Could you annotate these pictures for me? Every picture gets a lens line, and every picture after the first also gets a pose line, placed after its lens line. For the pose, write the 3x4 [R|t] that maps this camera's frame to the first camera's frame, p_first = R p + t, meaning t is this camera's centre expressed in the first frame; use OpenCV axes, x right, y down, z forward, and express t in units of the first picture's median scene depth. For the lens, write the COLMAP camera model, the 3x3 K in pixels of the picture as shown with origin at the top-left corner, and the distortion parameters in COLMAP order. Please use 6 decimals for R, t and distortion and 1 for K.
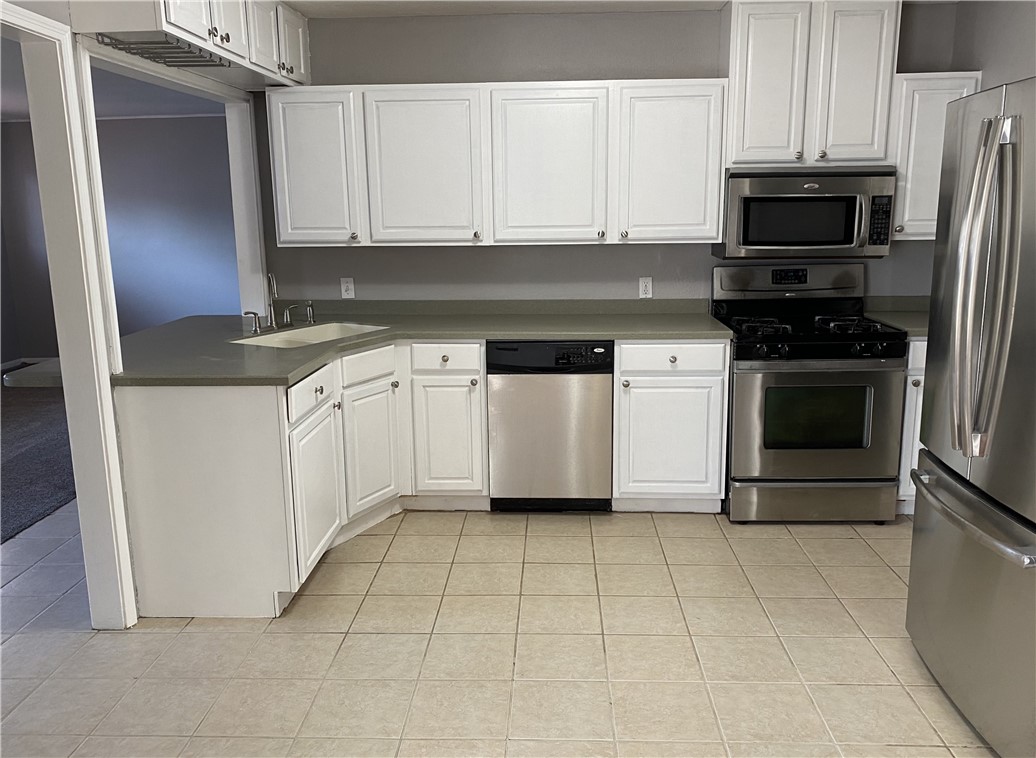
lens RADIAL K [[787.6, 0, 518.9], [0, 787.6, 376.0], [0, 0, 1]] dist [0.030412, -0.046538]
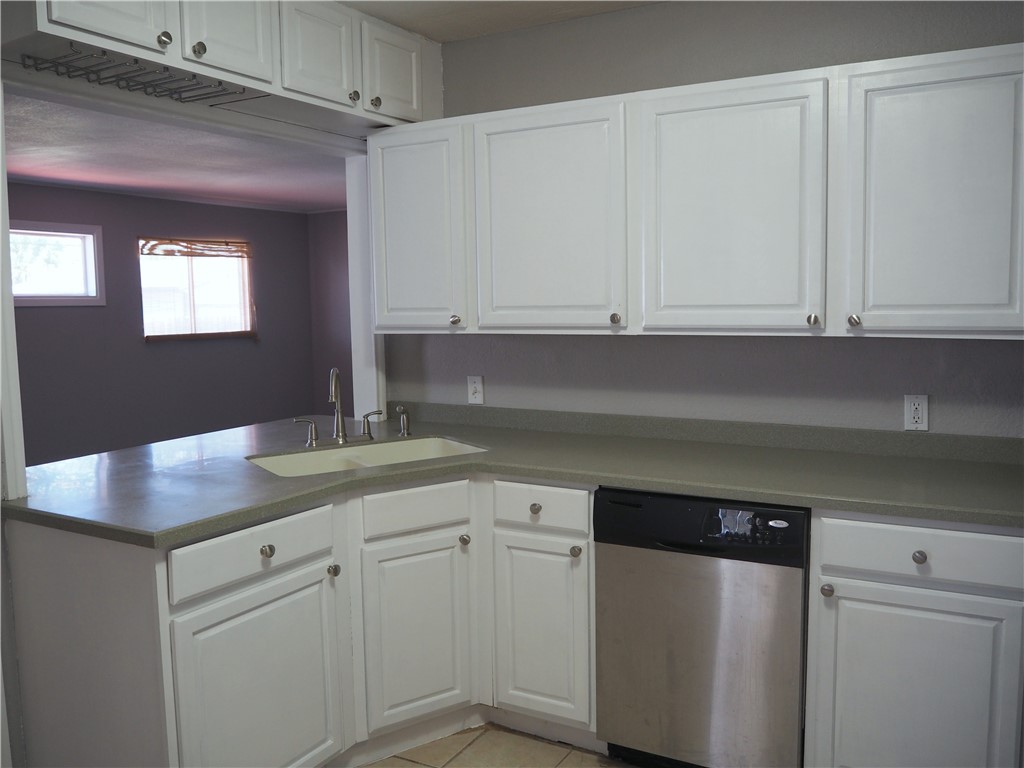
lens RADIAL K [[836.1, 0, 515.5], [0, 836.1, 385.3], [0, 0, 1]] dist [-0.060286, 0.031793]
pose [[0.902043, 0.042882, -0.429511, 0.176787], [-0.086254, 0.992891, -0.082018, -0.064005], [0.422941, 0.111031, 0.899329, 0.366726]]
